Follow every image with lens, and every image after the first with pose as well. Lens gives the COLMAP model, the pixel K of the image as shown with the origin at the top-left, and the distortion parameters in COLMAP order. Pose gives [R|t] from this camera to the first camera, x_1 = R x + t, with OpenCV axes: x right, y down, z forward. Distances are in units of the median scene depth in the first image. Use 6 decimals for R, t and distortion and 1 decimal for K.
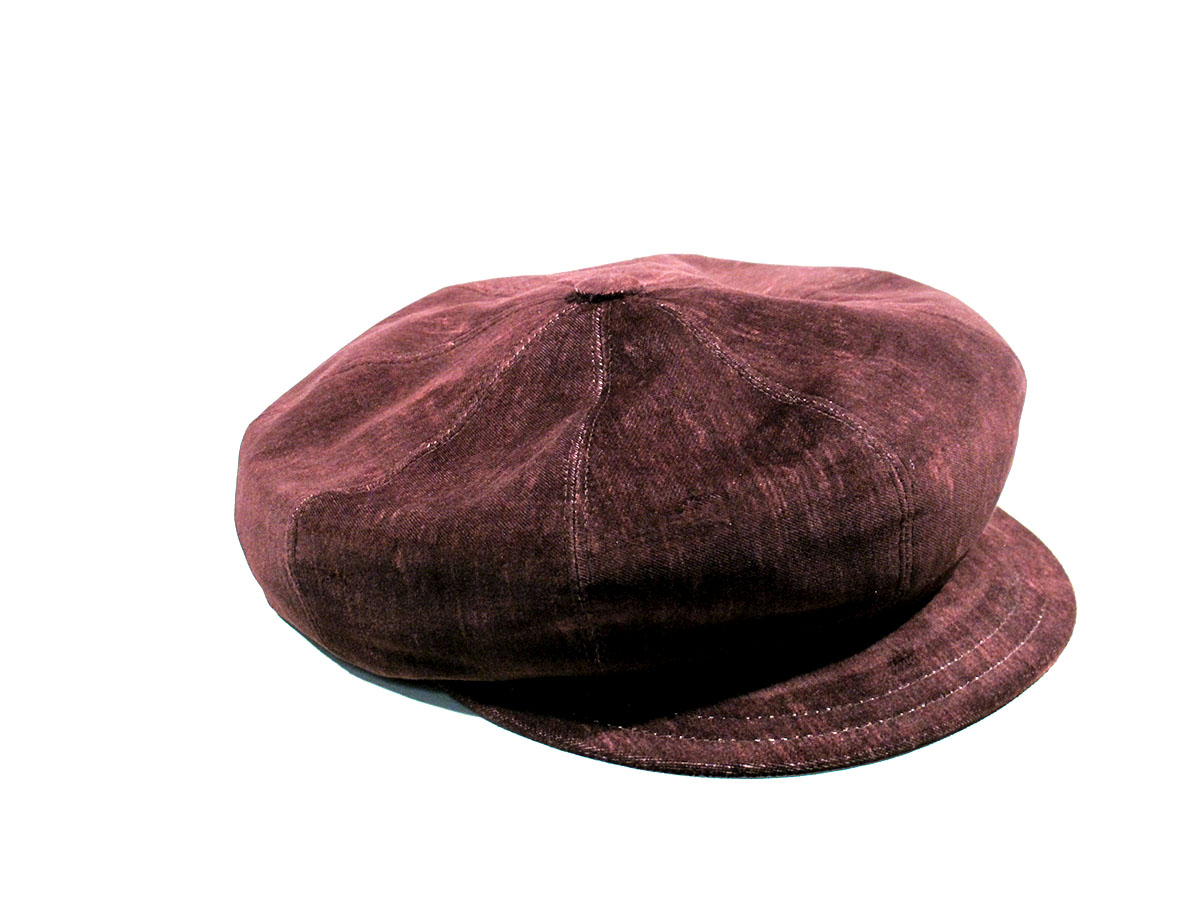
lens RADIAL K [[2487.4, 0, 600.0], [0, 2487.4, 450.0], [0, 0, 1]] dist [0.005499, 0.046653]
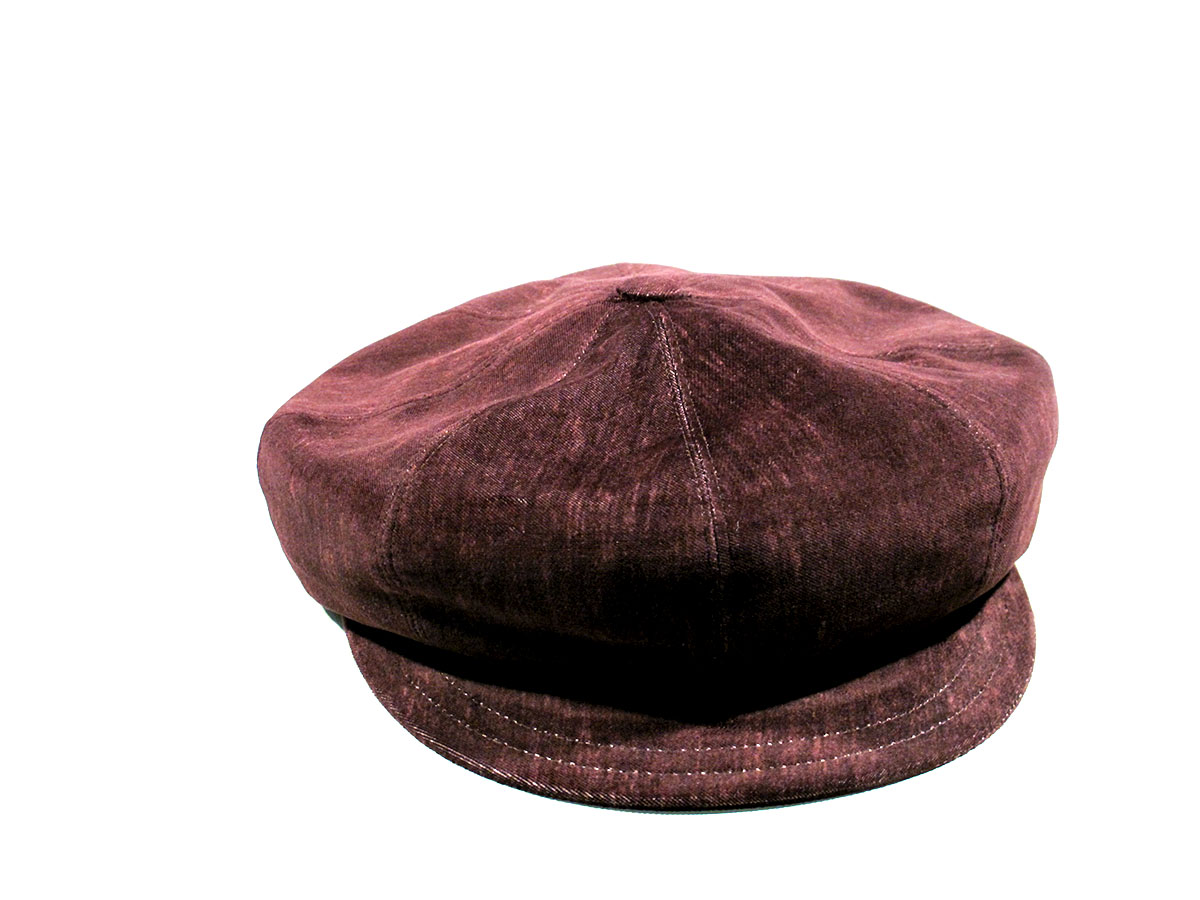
lens RADIAL K [[2487.4, 0, 600.0], [0, 2487.4, 450.0], [0, 0, 1]] dist [0.005499, 0.046653]
pose [[0.838042, 0.247478, -0.486251, 0.528430], [-0.238921, 0.967678, 0.080727, -0.085474], [0.490513, 0.048523, 0.870082, 0.137346]]
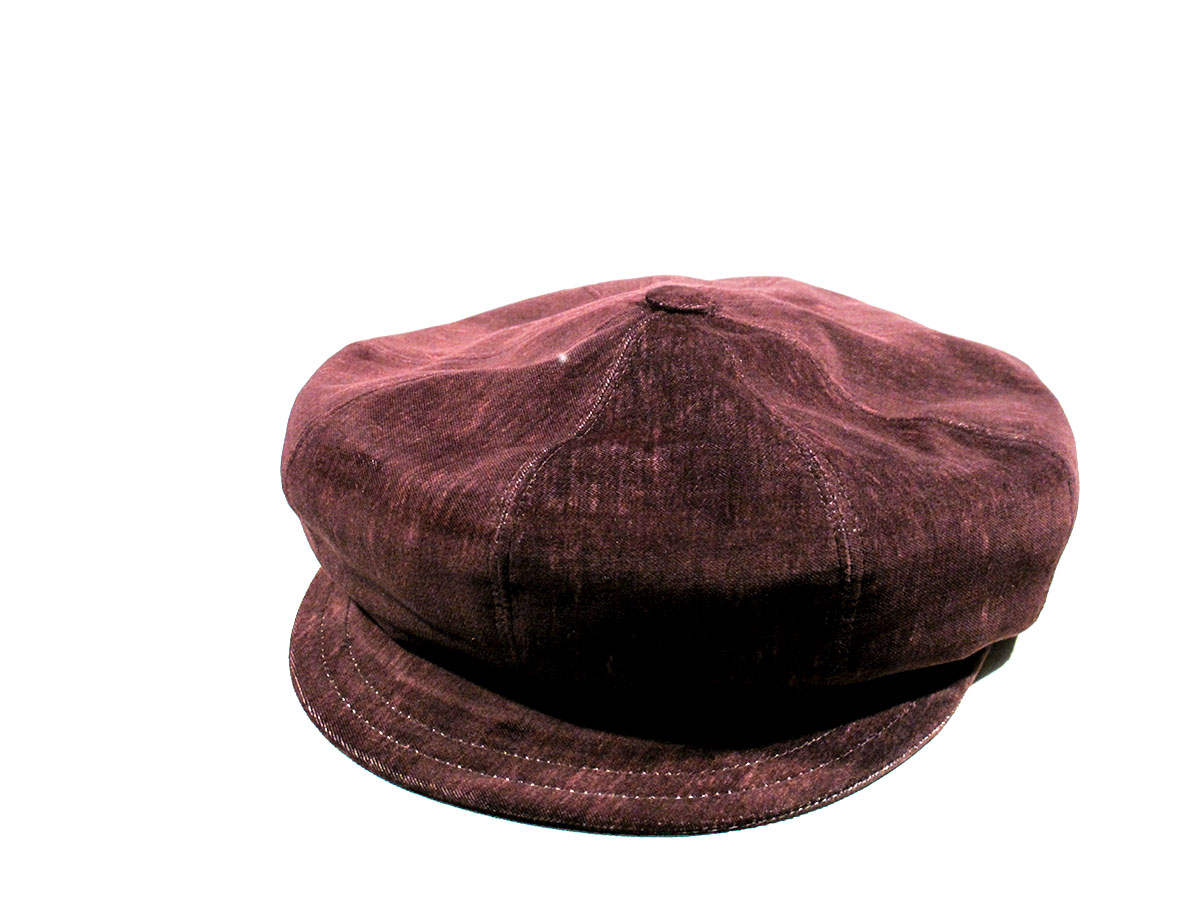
lens RADIAL K [[2487.4, 0, 600.0], [0, 2487.4, 450.0], [0, 0, 1]] dist [0.005499, 0.046653]
pose [[0.432415, 0.416926, -0.799493, 0.871226], [-0.383708, 0.887471, 0.255272, -0.273712], [0.815957, 0.196389, 0.543734, 0.488710]]
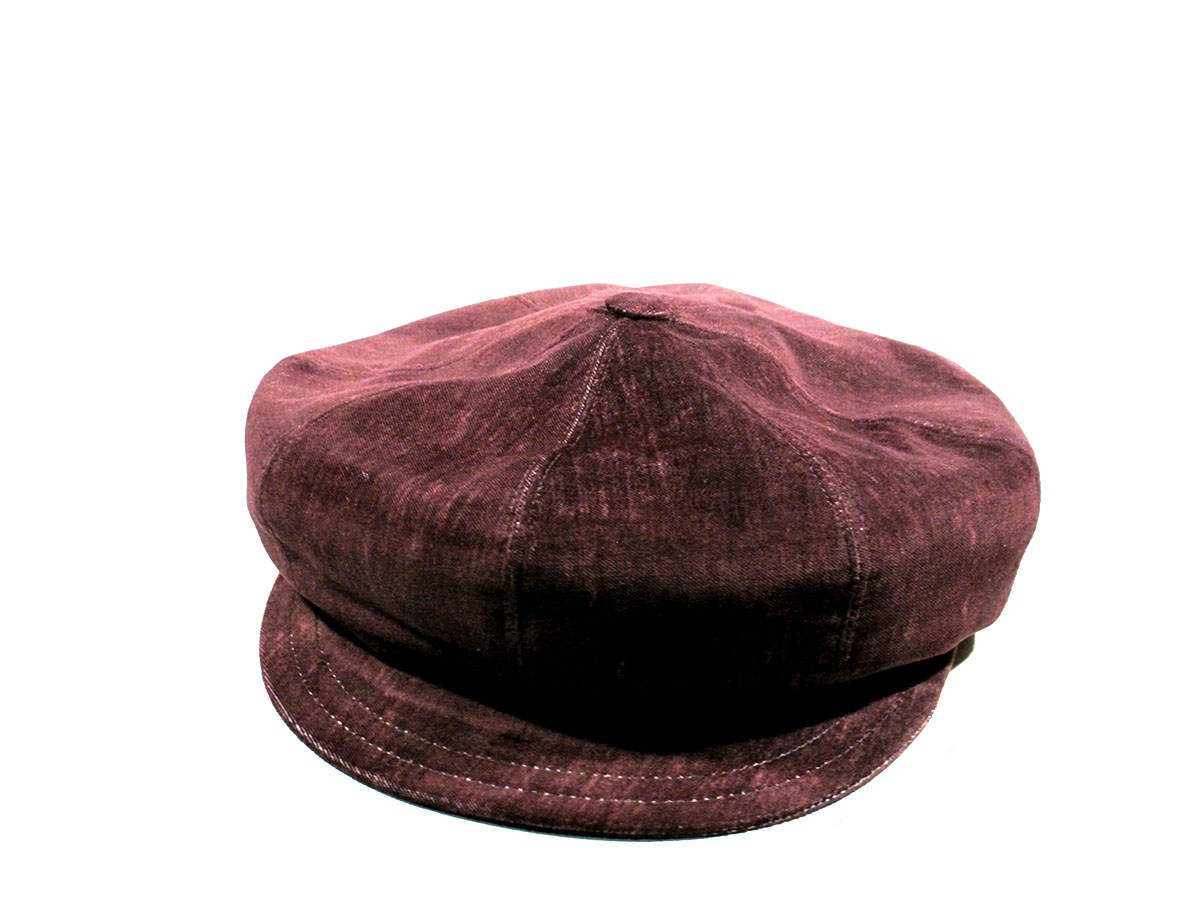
lens RADIAL K [[2487.4, 0, 600.0], [0, 2487.4, 450.0], [0, 0, 1]] dist [0.005499, 0.046653]
pose [[0.554845, 0.399052, -0.730003, 0.803015], [-0.395002, 0.898607, 0.190994, -0.213866], [0.732203, 0.182381, 0.656214, 0.379760]]
